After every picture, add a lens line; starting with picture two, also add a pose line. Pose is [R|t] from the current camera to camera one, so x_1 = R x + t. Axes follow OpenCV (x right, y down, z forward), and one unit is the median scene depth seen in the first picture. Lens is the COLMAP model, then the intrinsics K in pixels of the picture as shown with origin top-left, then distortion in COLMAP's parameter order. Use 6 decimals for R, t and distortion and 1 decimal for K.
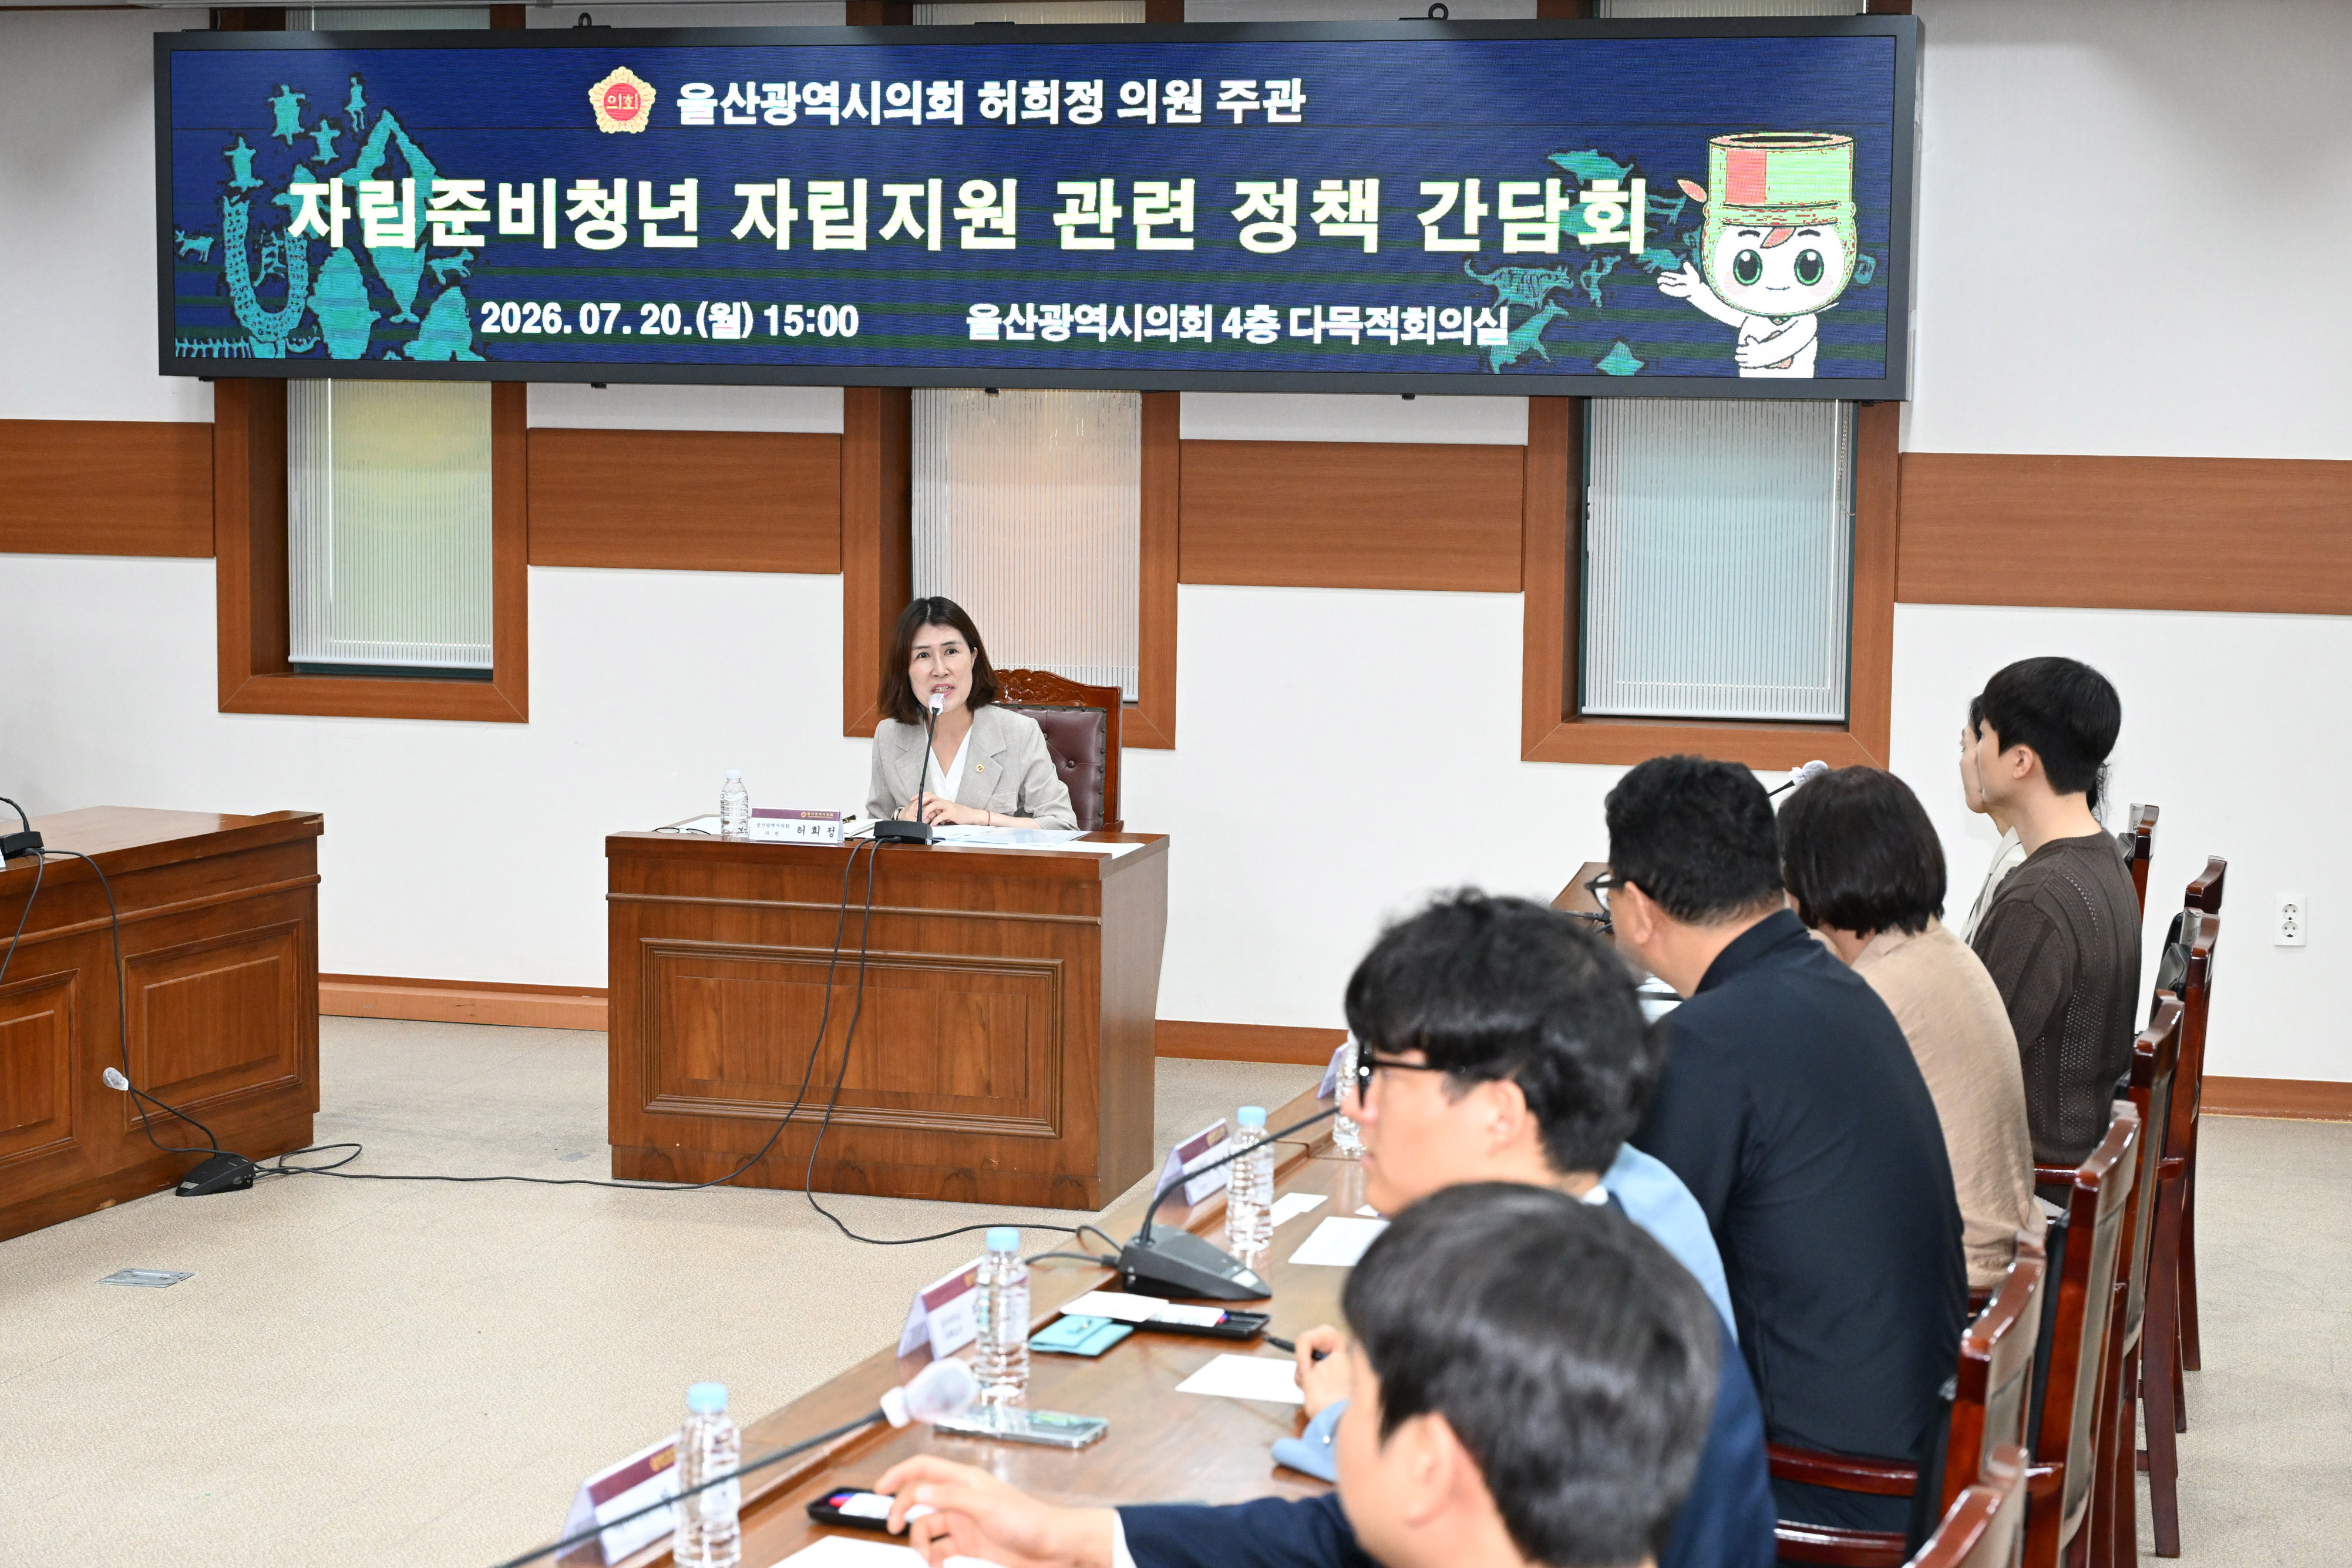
lens RADIAL K [[4021.5, 0, 1161.6], [0, 4021.5, 783.9], [0, 0, 1]] dist [0.000709, 0.000000]
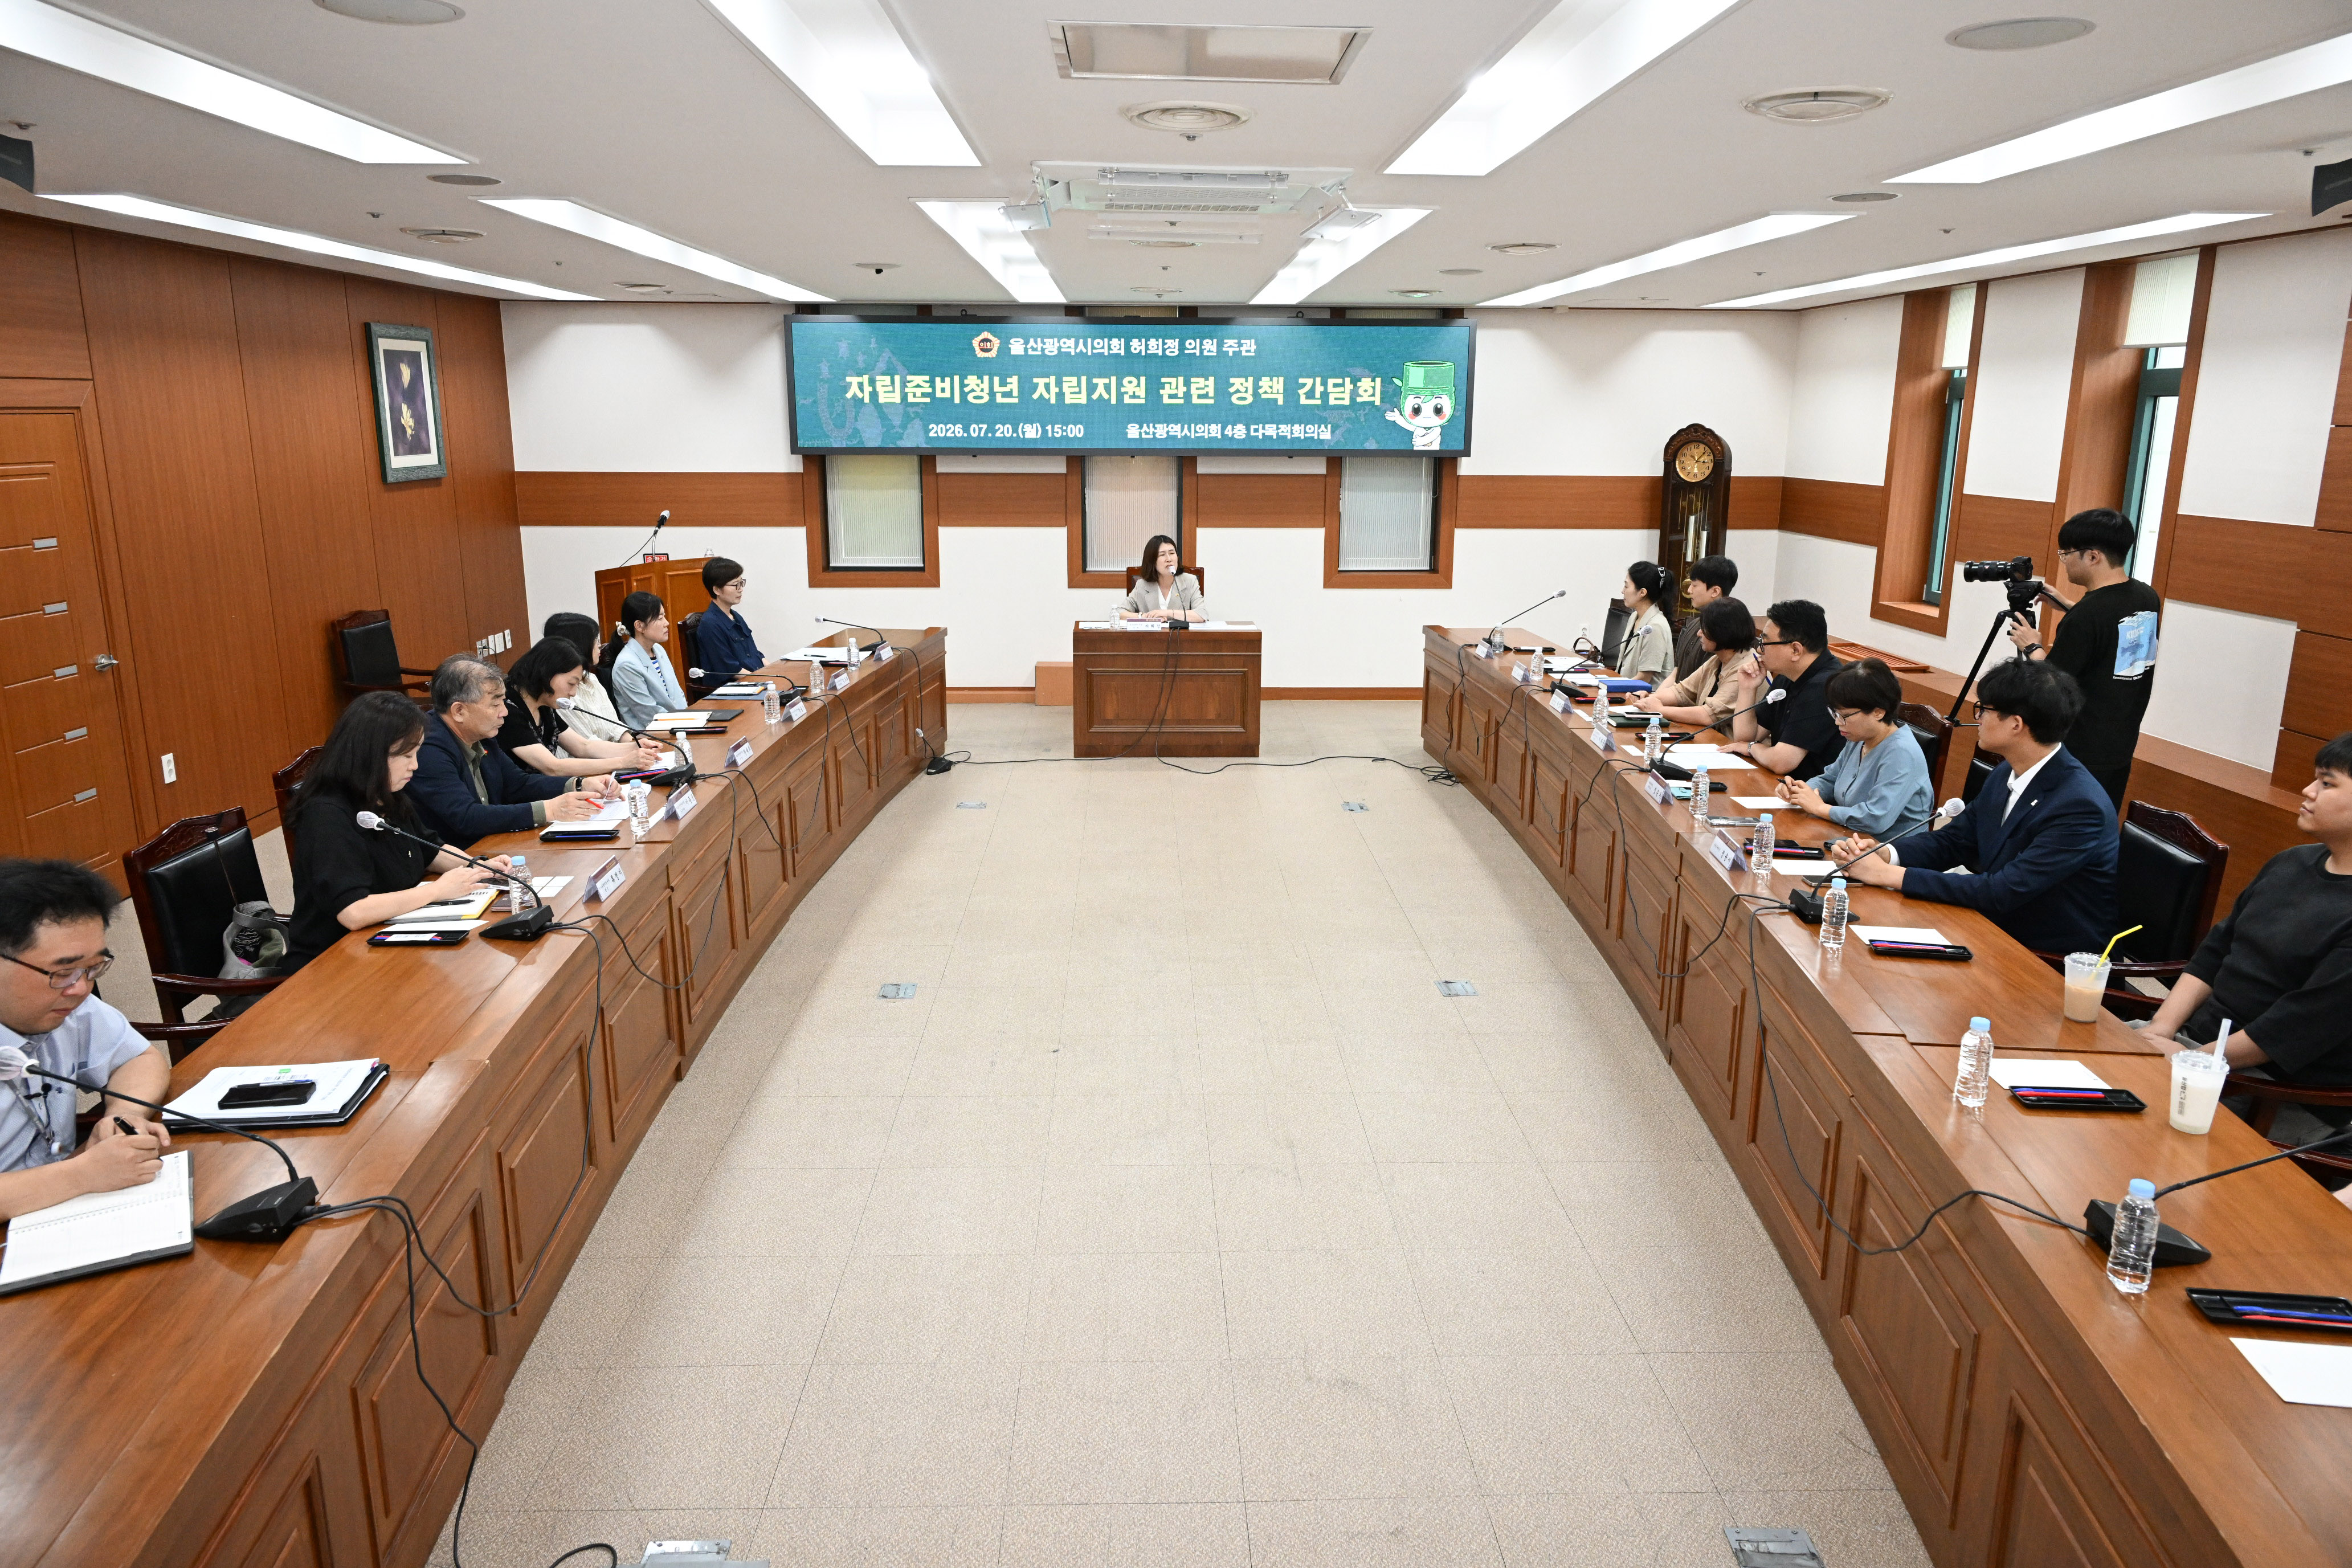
lens RADIAL K [[1555.9, 0, 1175.8], [0, 1555.9, 783.9], [0, 0, 1]] dist [-0.002775, -0.002113]
pose [[0.959368, -0.072577, 0.272663, -0.325681], [0.036262, 0.990053, 0.135942, -0.022606], [-0.279817, -0.120531, 0.952457, -0.023770]]
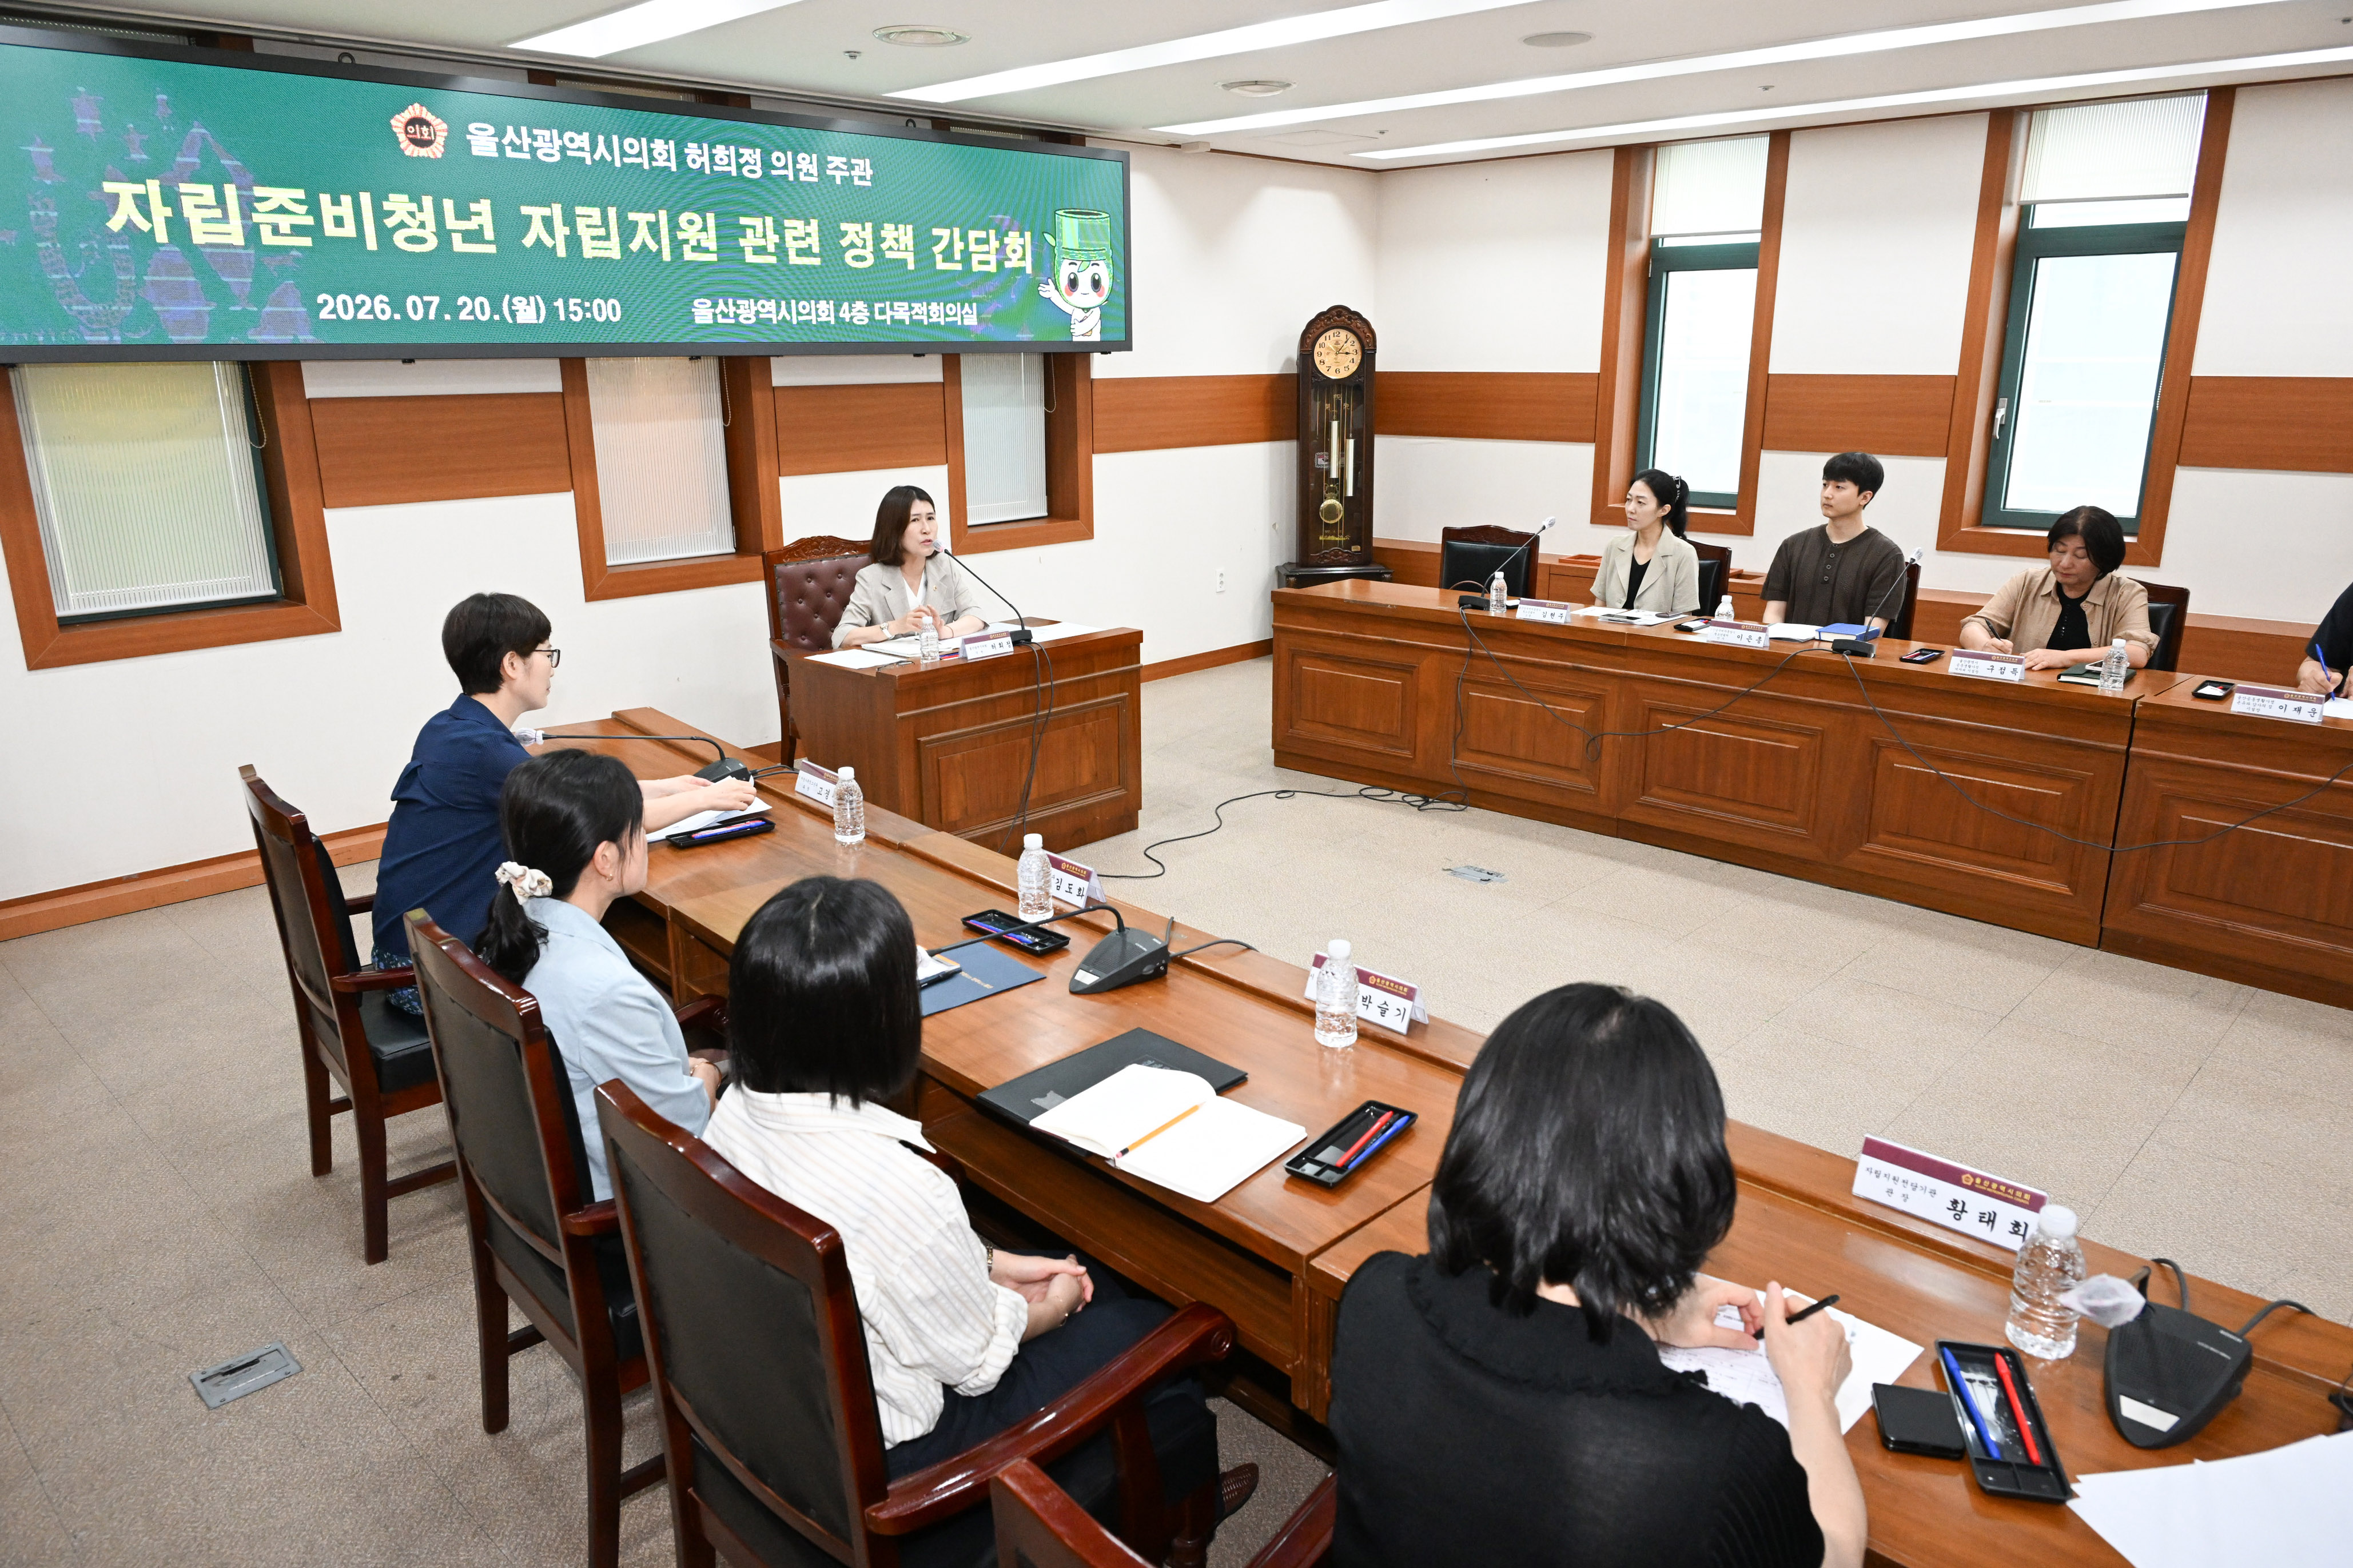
lens RADIAL K [[1556.3, 0, 1171.5], [0, 1556.3, 792.3], [0, 0, 1]] dist [-0.002775, -0.002113]
pose [[0.483651, -0.255576, 0.837116, -0.509679], [0.103627, 0.966412, 0.235180, -0.060919], [-0.869105, -0.026997, 0.493890, 0.568860]]
